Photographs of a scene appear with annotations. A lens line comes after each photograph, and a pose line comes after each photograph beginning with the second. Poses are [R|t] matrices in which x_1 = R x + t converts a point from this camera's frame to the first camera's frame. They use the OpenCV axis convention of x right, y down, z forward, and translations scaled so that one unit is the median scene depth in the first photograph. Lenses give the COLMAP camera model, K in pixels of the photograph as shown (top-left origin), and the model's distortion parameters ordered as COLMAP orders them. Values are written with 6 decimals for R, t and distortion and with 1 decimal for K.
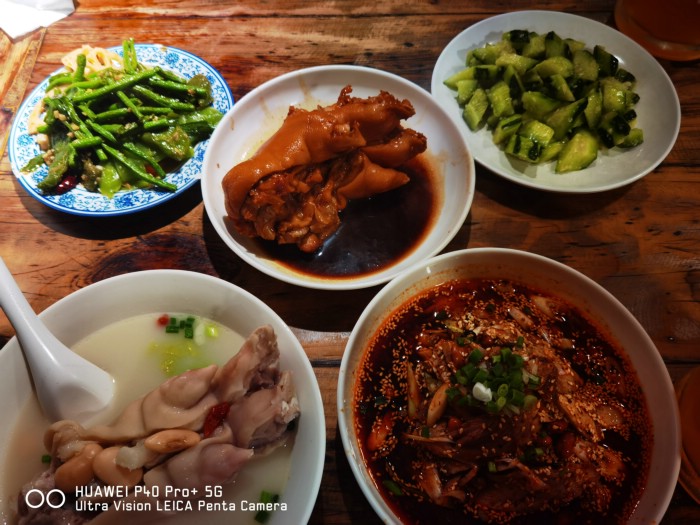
lens RADIAL K [[565.1, 0, 350.0], [0, 565.1, 262.5], [0, 0, 1]] dist [-0.005404, -0.000460]
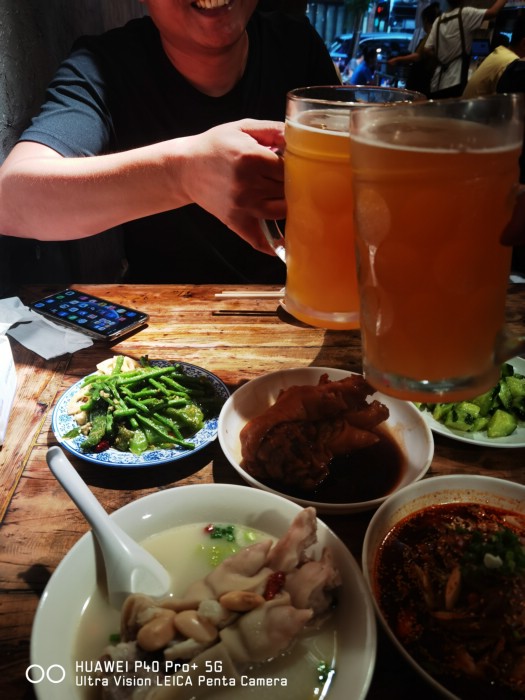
lens RADIAL K [[565.1, 0, 262.5], [0, 565.1, 350.0], [0, 0, 1]] dist [-0.005404, -0.000460]
pose [[0.997524, -0.002756, 0.070275, -0.246089], [0.039118, 0.852141, -0.521848, 0.335637], [-0.058446, 0.523305, 0.850139, -0.161108]]
